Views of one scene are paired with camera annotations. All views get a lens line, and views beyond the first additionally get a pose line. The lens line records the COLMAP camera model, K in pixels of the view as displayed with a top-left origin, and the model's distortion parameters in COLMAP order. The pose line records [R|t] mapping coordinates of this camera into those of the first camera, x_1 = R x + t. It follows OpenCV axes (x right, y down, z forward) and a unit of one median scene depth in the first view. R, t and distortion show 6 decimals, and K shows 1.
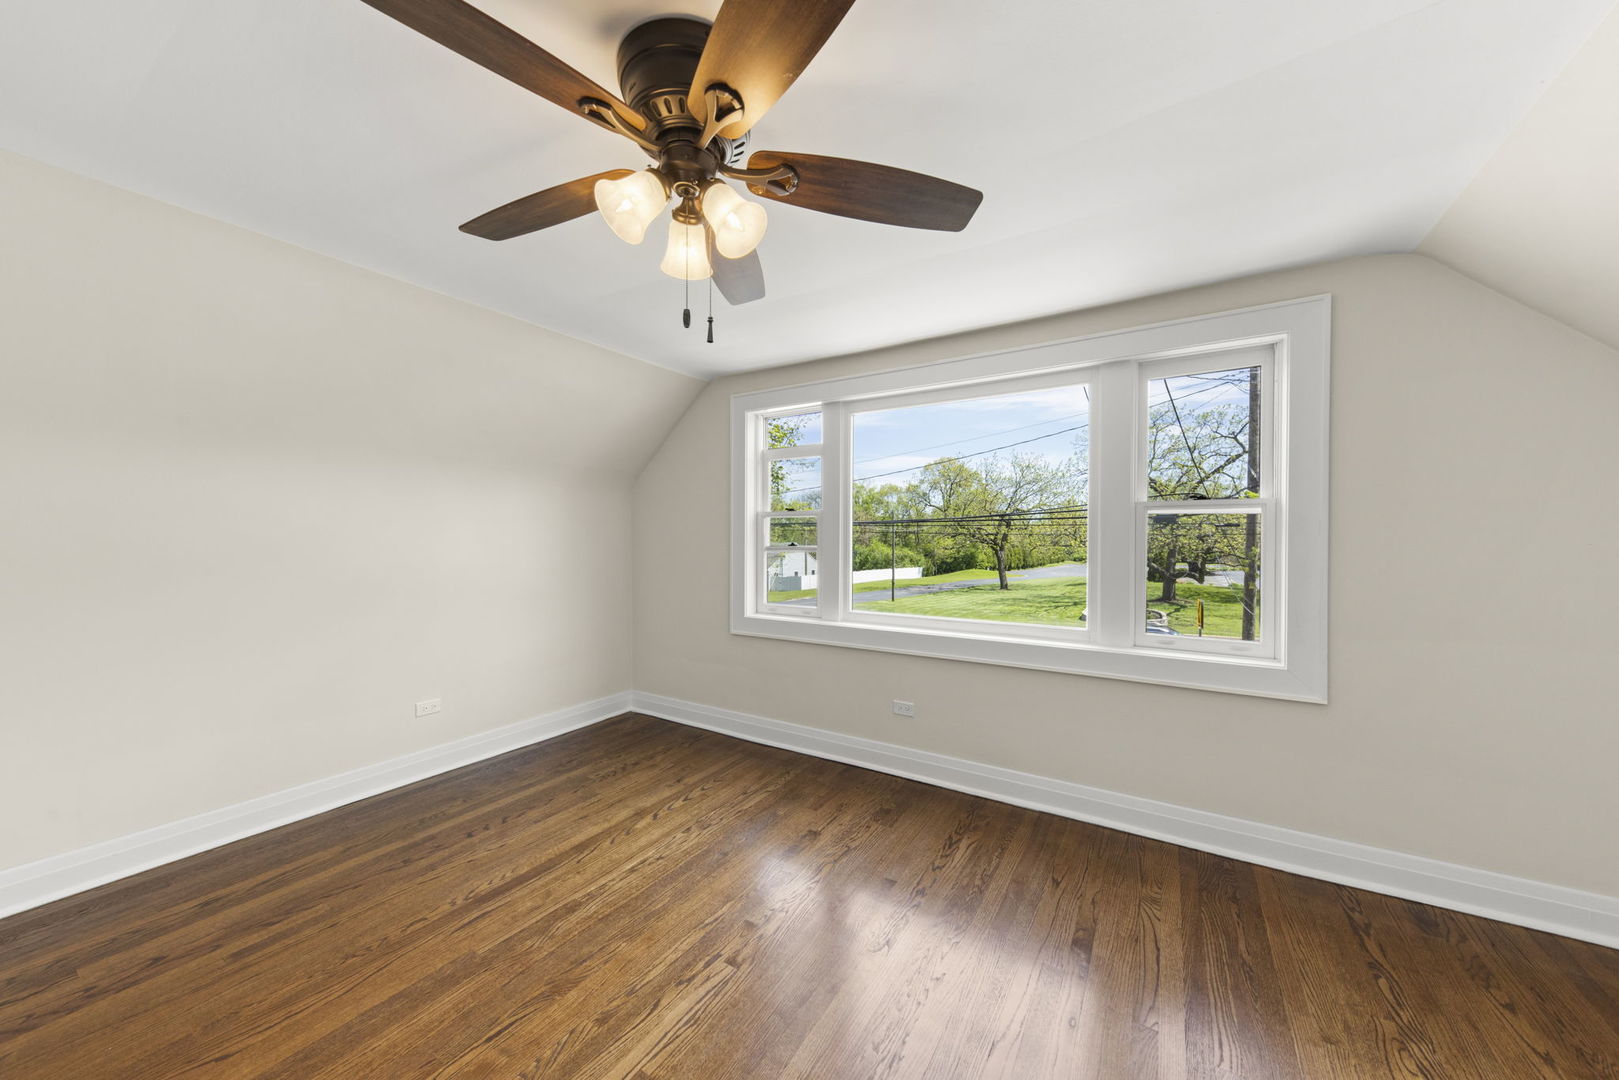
lens RADIAL K [[590.5, 0, 809.5], [0, 590.5, 540.0], [0, 0, 1]] dist [0.001091, -0.000012]
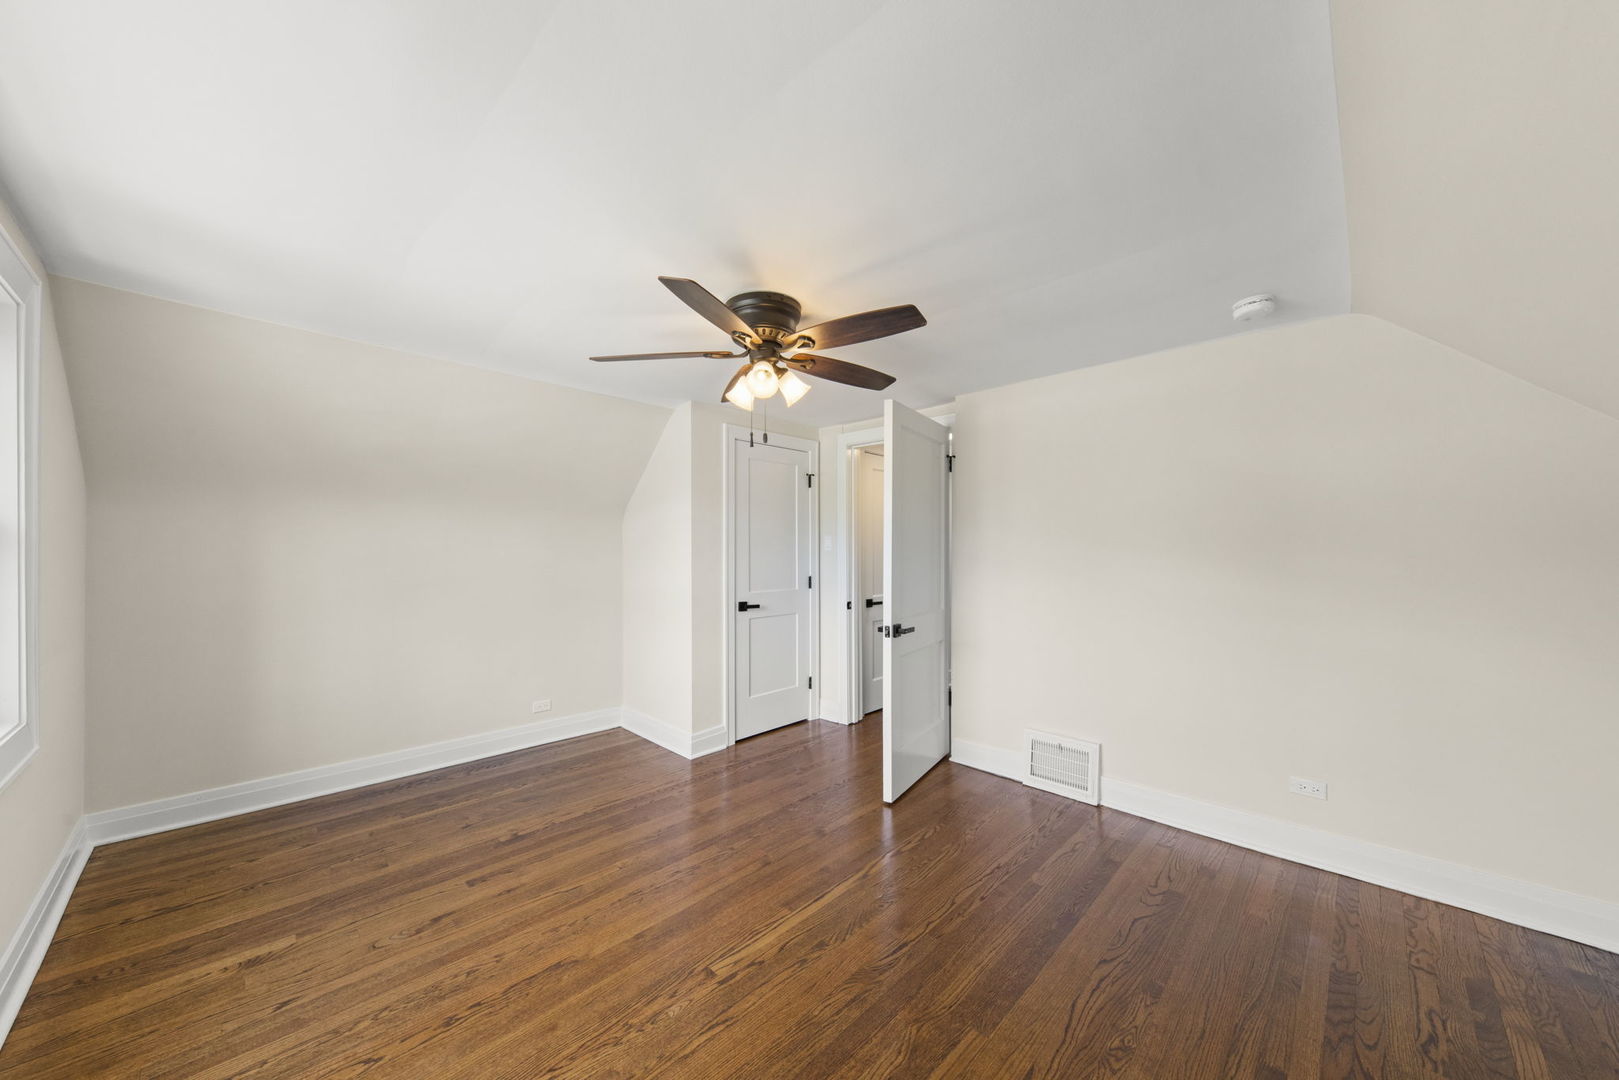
lens RADIAL K [[590.5, 0, 809.5], [0, 590.5, 540.0], [0, 0, 1]] dist [0.001091, -0.000012]
pose [[-0.978026, 0.002546, 0.208469, -0.535272], [-0.000233, 0.999912, -0.013302, -0.032159], [-0.208485, -0.013058, -0.977938, 2.049639]]
